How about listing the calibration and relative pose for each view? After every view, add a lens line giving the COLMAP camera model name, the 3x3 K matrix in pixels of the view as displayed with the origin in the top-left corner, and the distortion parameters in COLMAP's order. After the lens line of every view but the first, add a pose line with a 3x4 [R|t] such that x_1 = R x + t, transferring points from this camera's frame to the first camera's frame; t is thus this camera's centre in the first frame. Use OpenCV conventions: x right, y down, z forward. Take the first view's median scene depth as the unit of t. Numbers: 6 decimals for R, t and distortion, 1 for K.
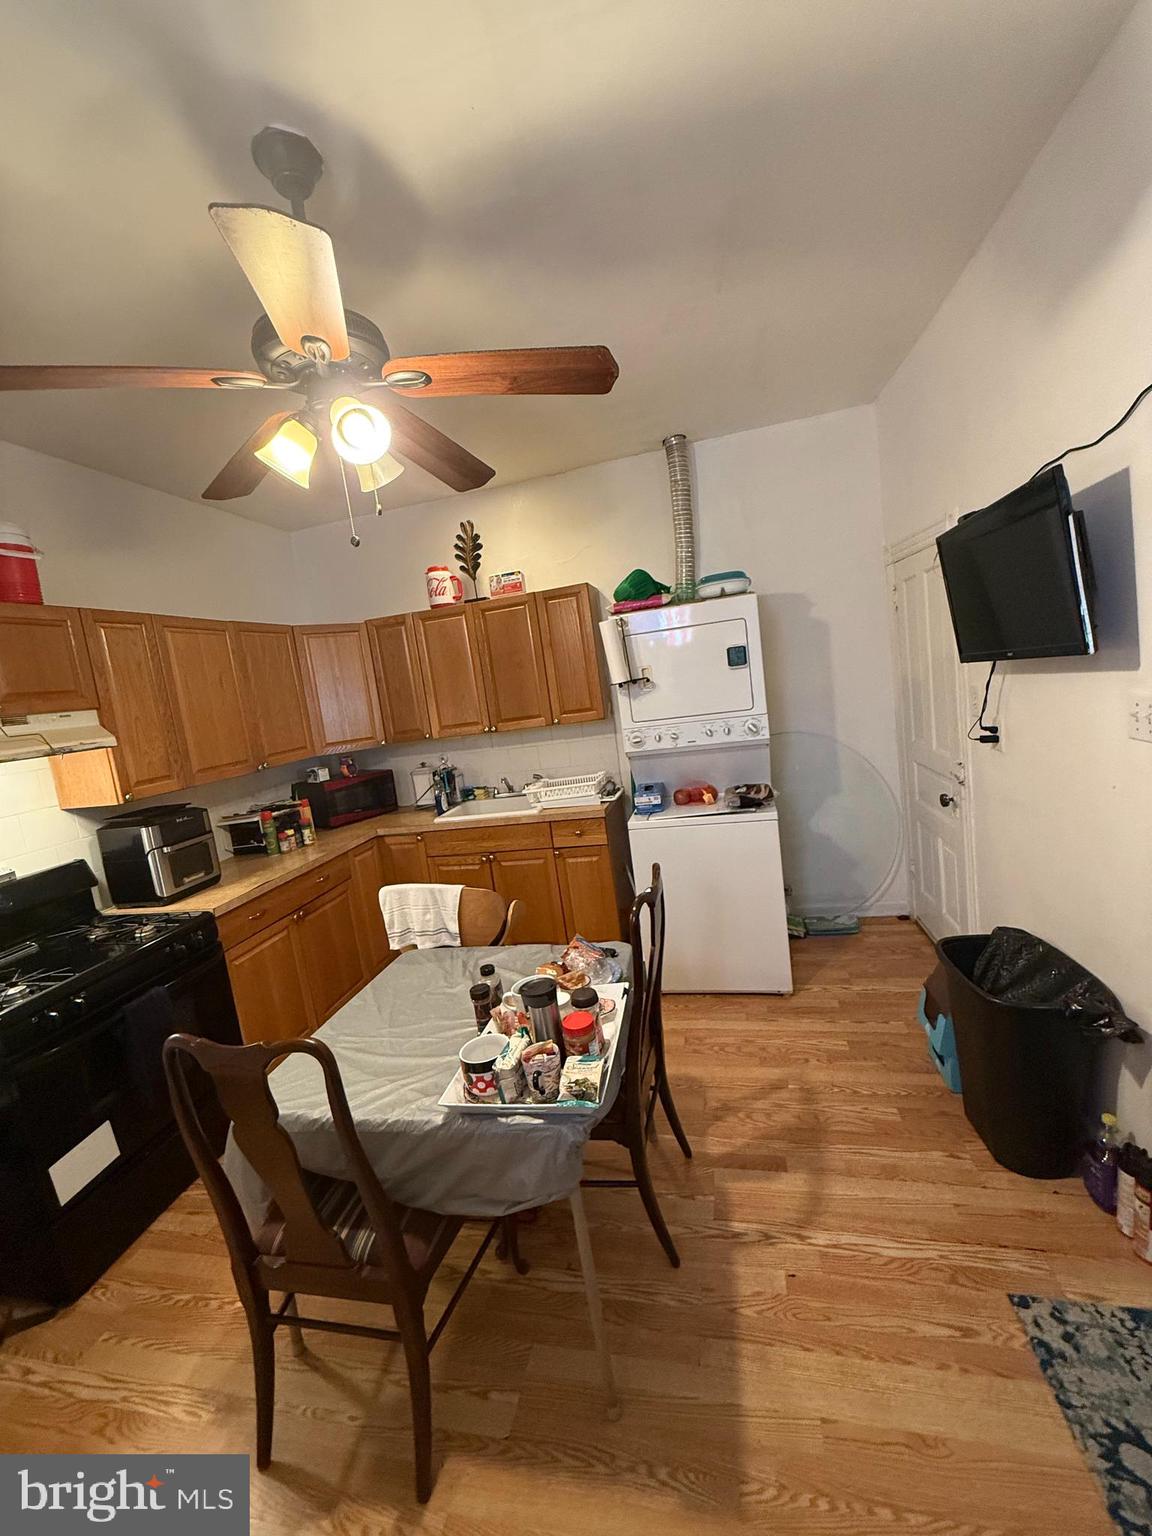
lens RADIAL K [[617.8, 0, 576.0], [0, 617.8, 768.0], [0, 0, 1]] dist [0.001463, 0.000046]
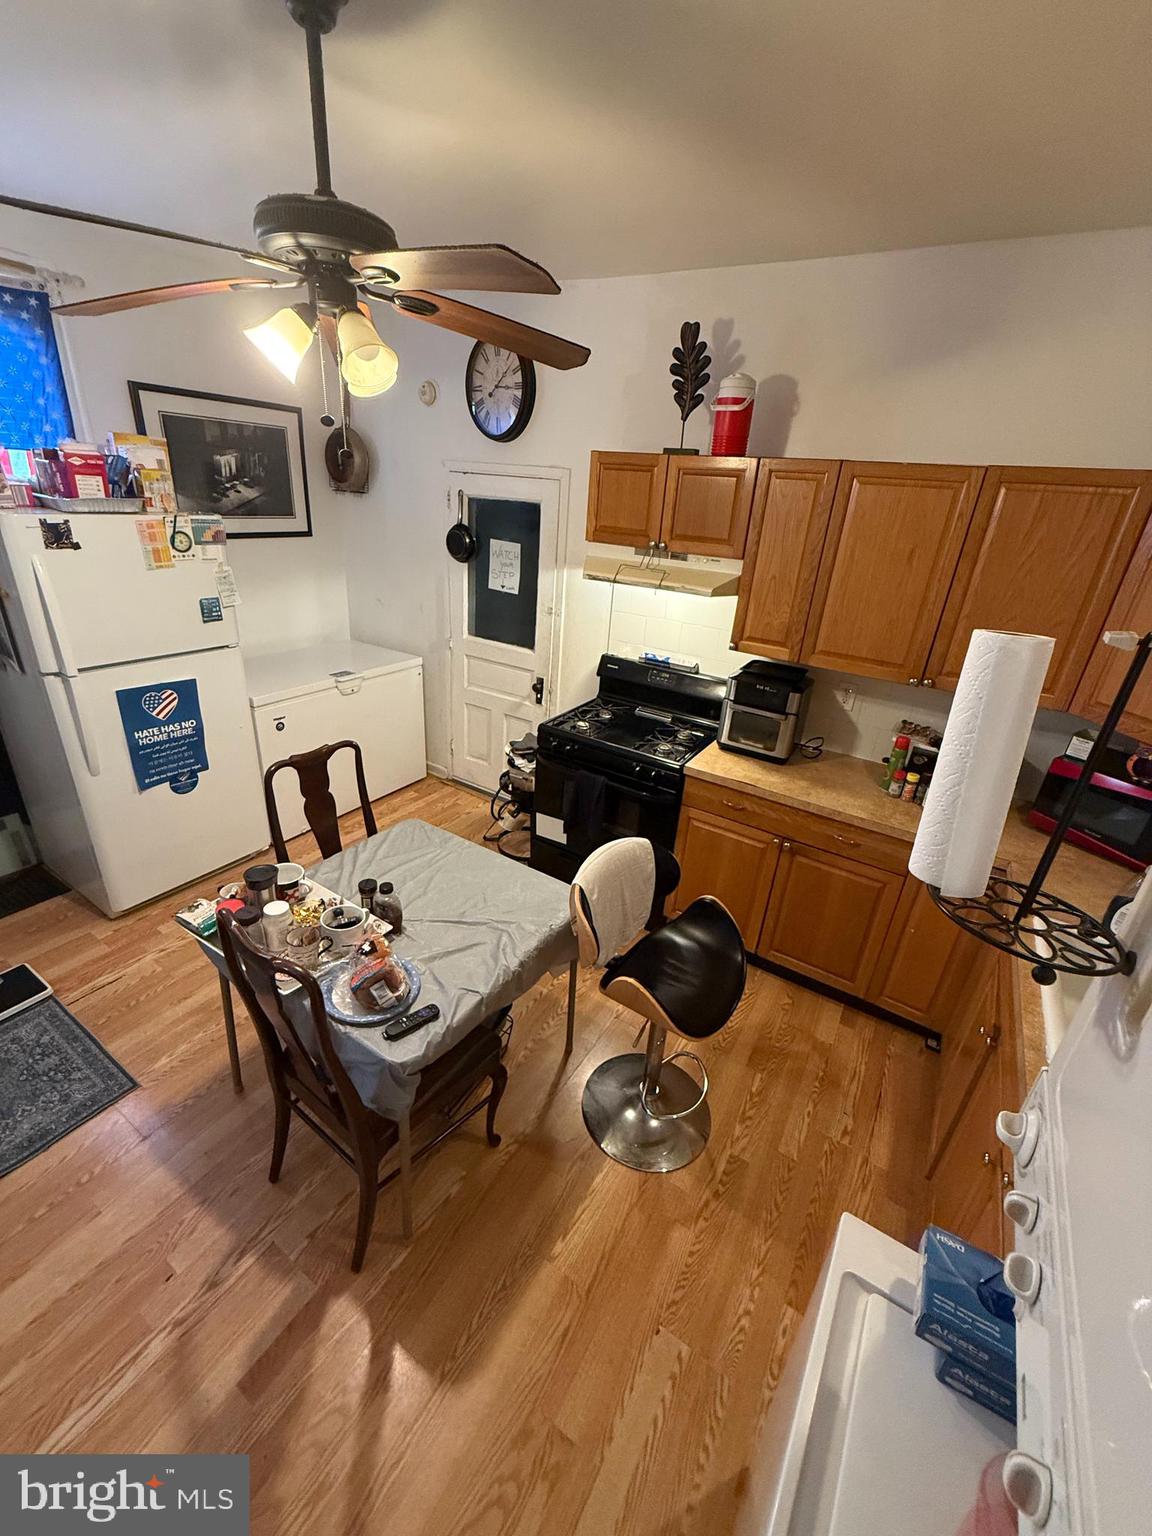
lens RADIAL K [[617.8, 0, 576.0], [0, 617.8, 768.0], [0, 0, 1]] dist [0.001463, 0.000046]
pose [[-0.344710, 0.479539, -0.806980, 0.437750], [-0.151336, 0.820035, 0.551942, -0.415120], [0.926430, 0.312385, -0.210103, 1.279296]]
